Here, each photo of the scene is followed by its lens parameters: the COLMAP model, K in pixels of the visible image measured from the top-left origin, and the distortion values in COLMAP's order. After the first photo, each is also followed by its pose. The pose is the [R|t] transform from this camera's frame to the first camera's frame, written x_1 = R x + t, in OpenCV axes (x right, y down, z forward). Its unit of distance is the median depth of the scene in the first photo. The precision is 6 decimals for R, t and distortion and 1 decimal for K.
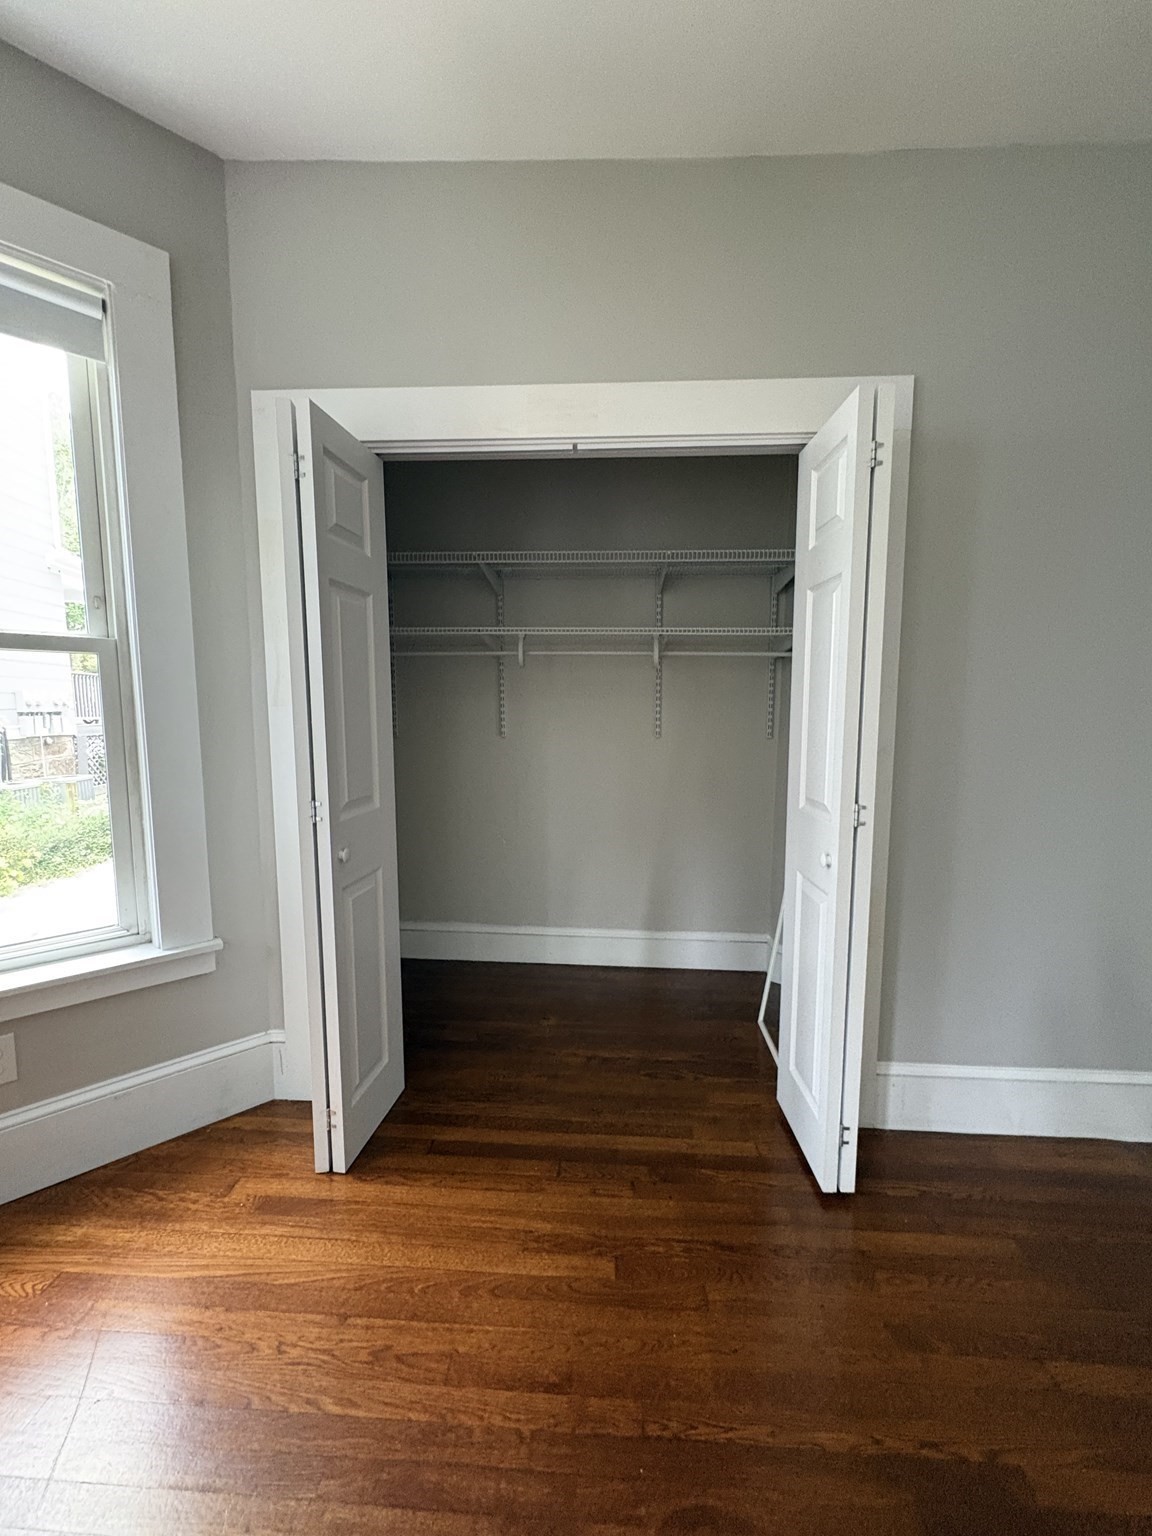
lens RADIAL K [[615.4, 0, 582.7], [0, 615.4, 764.9], [0, 0, 1]] dist [0.000669, -0.000122]
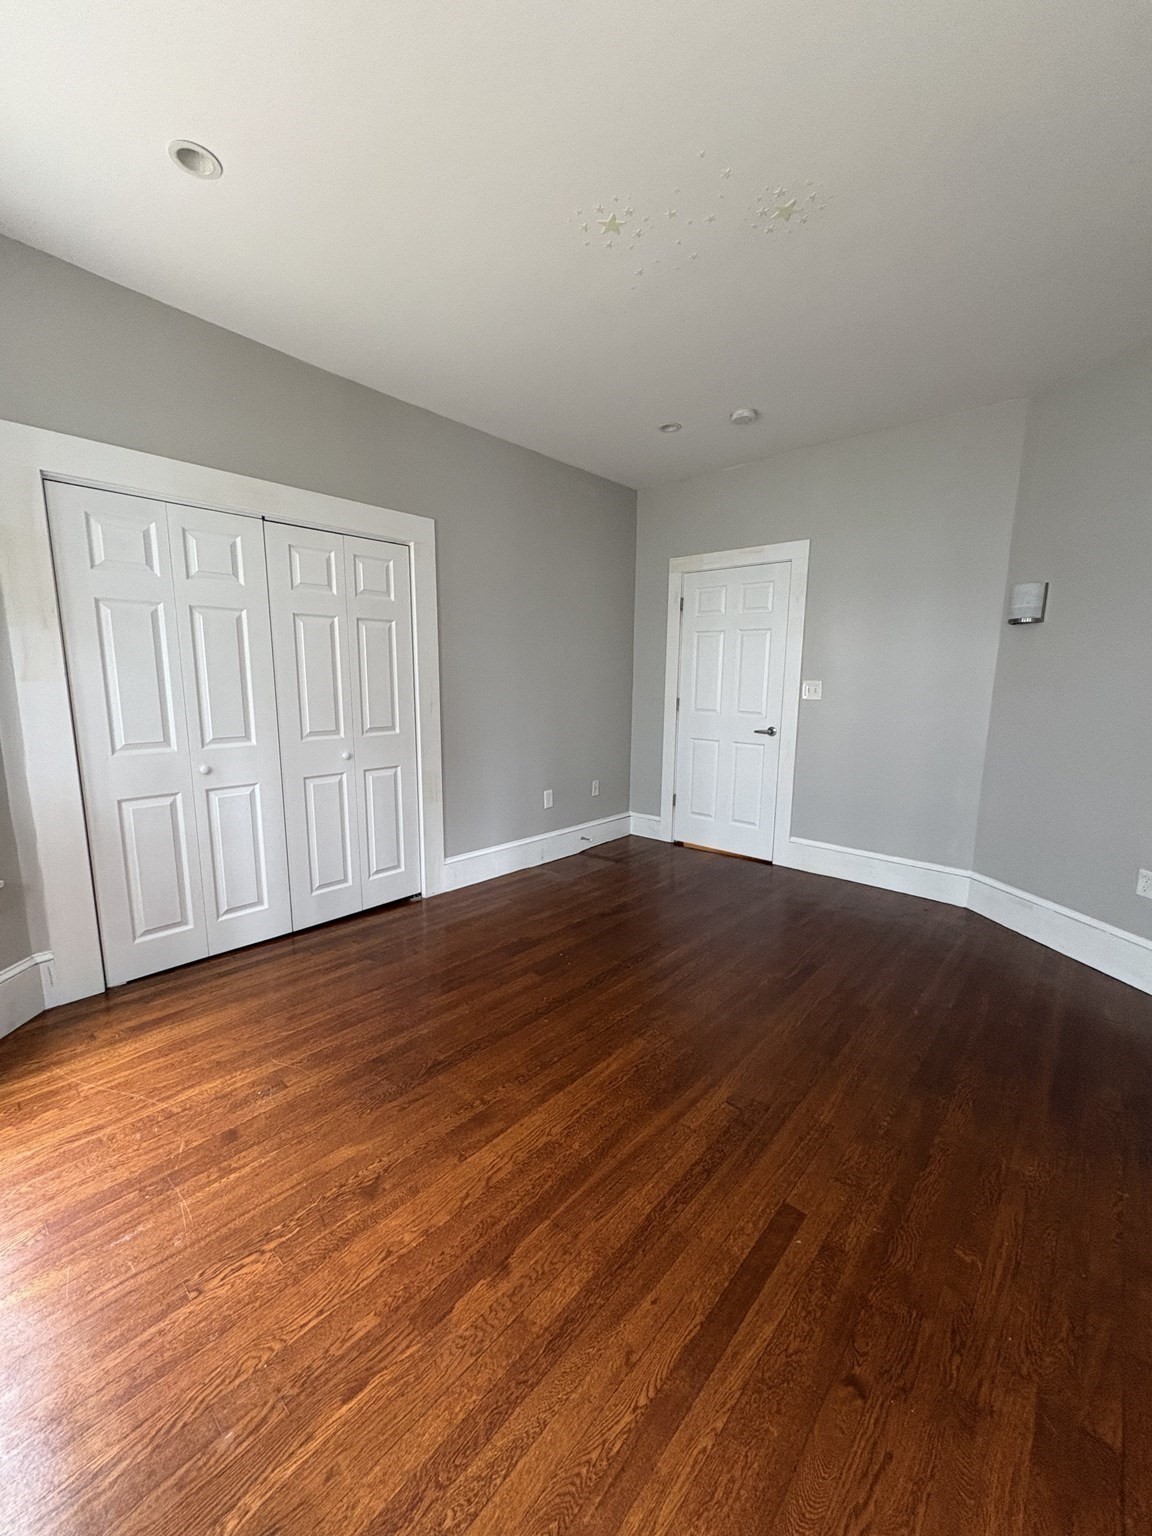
lens RADIAL K [[615.4, 0, 575.3], [0, 615.4, 768.7], [0, 0, 1]] dist [0.000669, -0.000122]
pose [[0.628650, -0.123121, 0.767880, -0.874647], [0.078174, 0.992392, 0.095120, 0.052680], [-0.773749, 0.000231, 0.633492, -0.689367]]
